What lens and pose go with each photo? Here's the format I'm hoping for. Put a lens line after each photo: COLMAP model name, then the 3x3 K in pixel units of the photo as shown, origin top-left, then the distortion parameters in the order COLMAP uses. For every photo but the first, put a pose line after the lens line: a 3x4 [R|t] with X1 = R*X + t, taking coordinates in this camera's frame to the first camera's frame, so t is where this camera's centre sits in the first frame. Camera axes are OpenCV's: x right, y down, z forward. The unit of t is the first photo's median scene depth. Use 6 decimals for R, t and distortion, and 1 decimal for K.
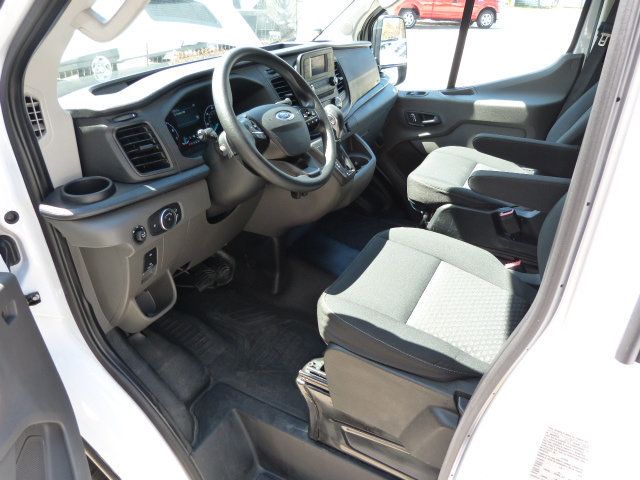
lens RADIAL K [[477.1, 0, 316.0], [0, 477.1, 239.0], [0, 0, 1]] dist [-0.031946, 0.026145]
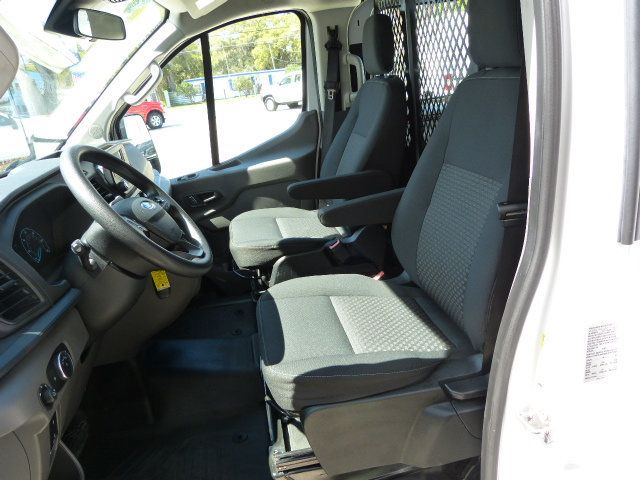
lens RADIAL K [[477.1, 0, 318.0], [0, 477.1, 244.1], [0, 0, 1]] dist [-0.031946, 0.026145]
pose [[0.785249, -0.315077, 0.533020, -0.206809], [0.406030, 0.911947, -0.059099, -0.005500], [-0.467466, 0.262829, 0.844036, 0.072763]]
